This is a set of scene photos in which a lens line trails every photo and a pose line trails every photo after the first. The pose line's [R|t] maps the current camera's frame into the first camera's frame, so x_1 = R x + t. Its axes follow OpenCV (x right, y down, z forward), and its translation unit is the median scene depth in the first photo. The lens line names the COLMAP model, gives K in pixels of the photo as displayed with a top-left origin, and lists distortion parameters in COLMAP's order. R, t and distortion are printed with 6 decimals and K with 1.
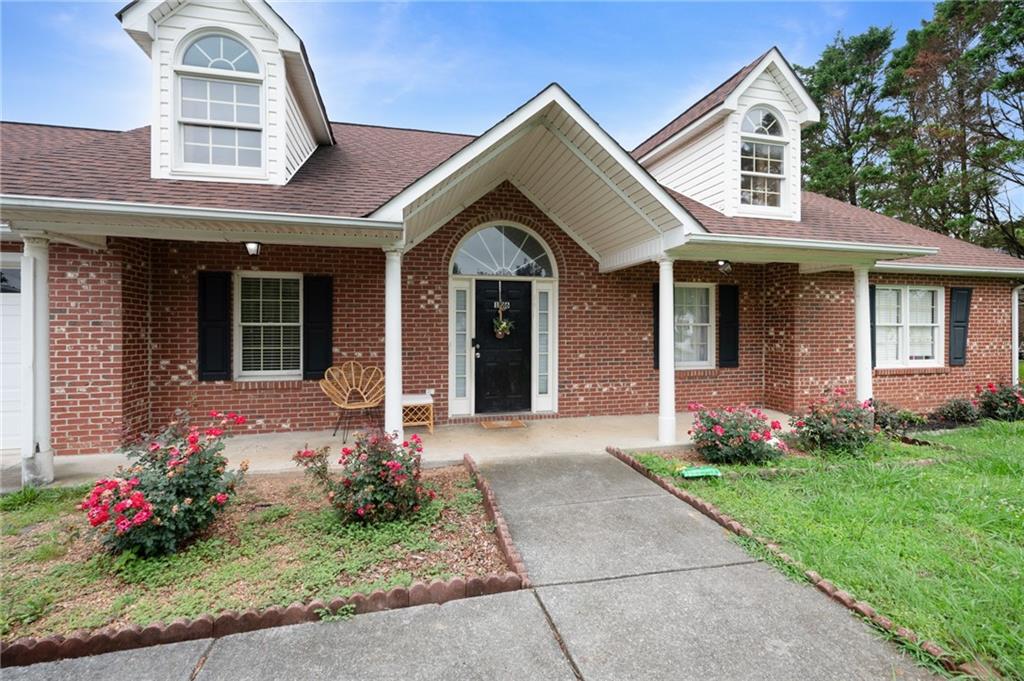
lens RADIAL K [[466.7, 0, 503.2], [0, 466.7, 332.9], [0, 0, 1]] dist [-0.011532, 0.000211]
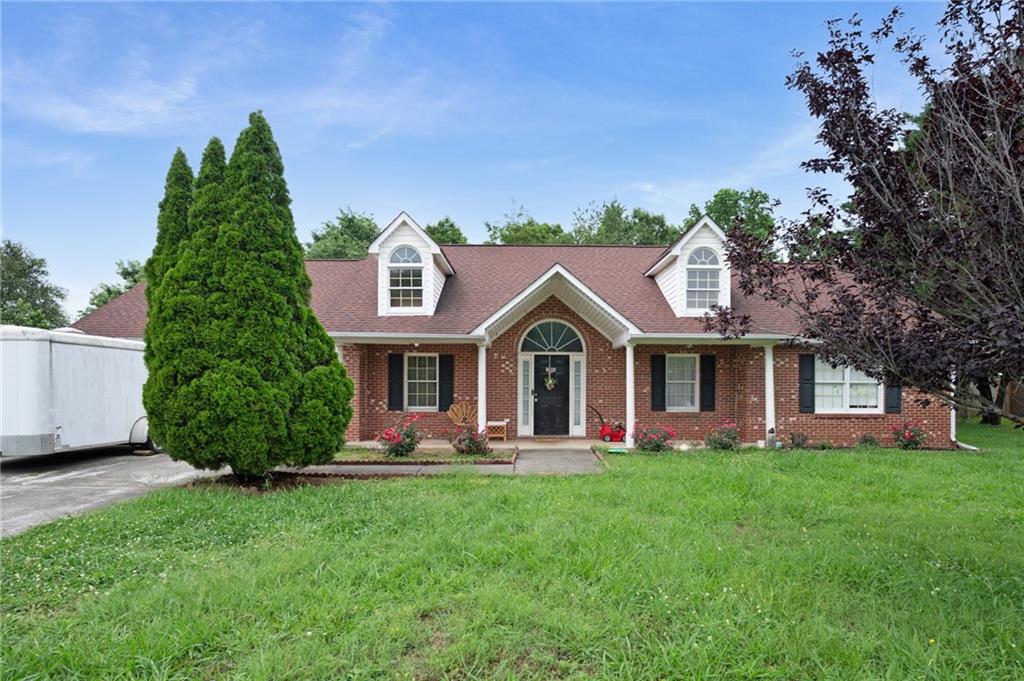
lens RADIAL K [[466.7, 0, 473.3], [0, 466.7, 384.4], [0, 0, 1]] dist [-0.011532, 0.000211]
pose [[0.953566, 0.003443, -0.301163, 0.237141], [-0.006643, 0.999932, -0.009604, 0.009731], [0.301110, 0.011159, 0.953524, -0.663194]]
